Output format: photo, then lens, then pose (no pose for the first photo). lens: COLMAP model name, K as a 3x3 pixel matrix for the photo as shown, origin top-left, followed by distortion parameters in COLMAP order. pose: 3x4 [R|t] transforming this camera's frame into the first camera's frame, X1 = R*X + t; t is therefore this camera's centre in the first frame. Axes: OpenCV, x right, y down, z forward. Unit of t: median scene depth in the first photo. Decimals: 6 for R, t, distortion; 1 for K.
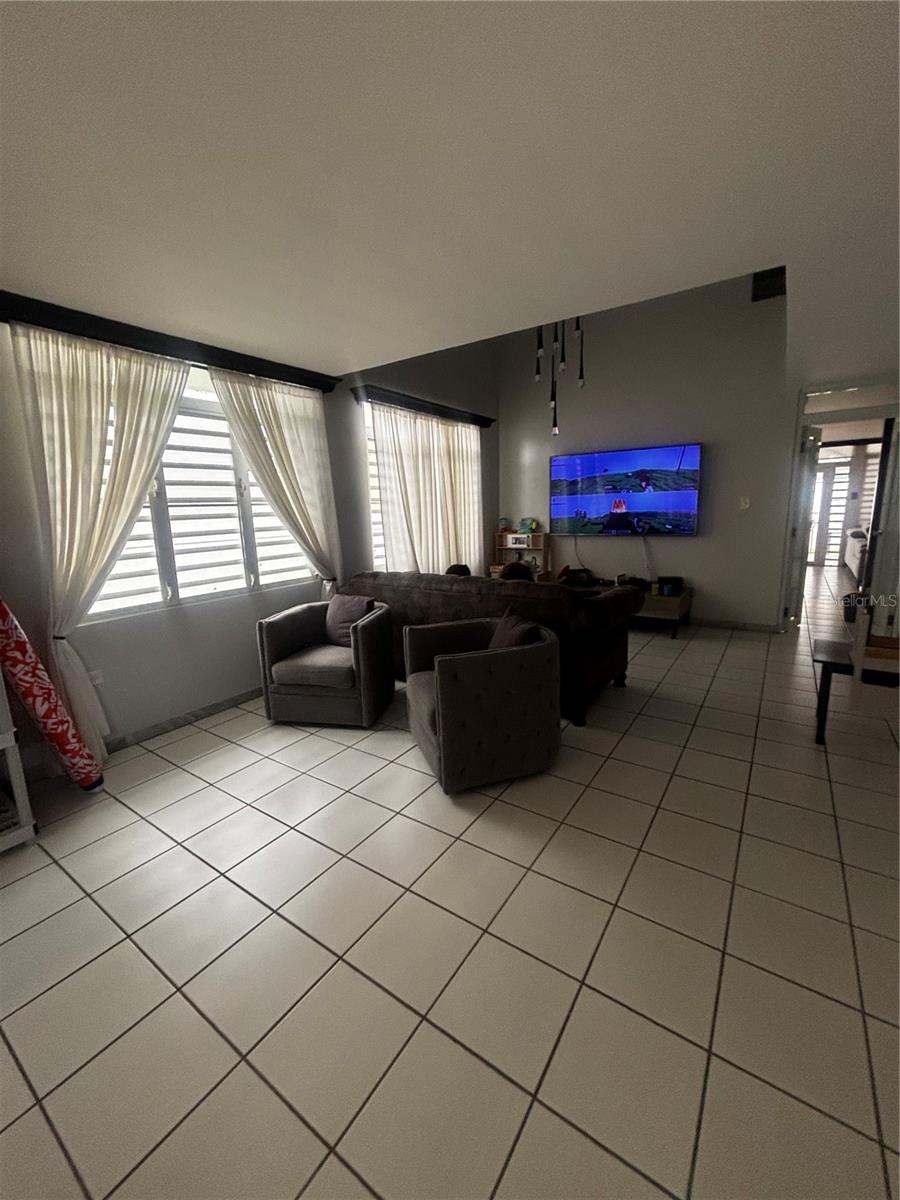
lens RADIAL K [[486.2, 0, 453.4], [0, 486.2, 595.5], [0, 0, 1]] dist [0.003207, -0.000325]
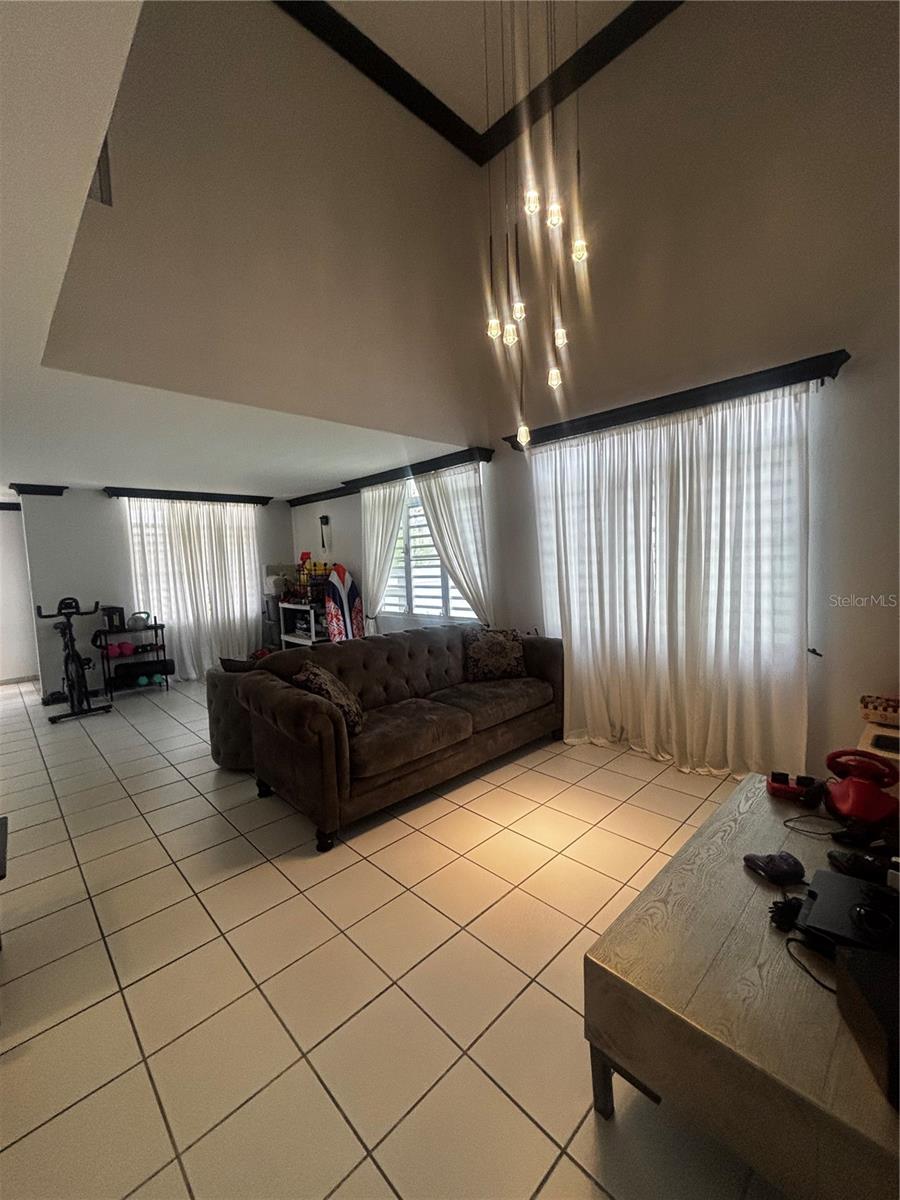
lens RADIAL K [[486.2, 0, 447.6], [0, 486.2, 600.8], [0, 0, 1]] dist [0.003207, -0.000325]
pose [[-0.208735, 0.108965, -0.971883, 1.015732], [-0.141104, 0.980020, 0.140183, -0.281372], [0.967739, 0.166397, -0.189189, 1.370274]]
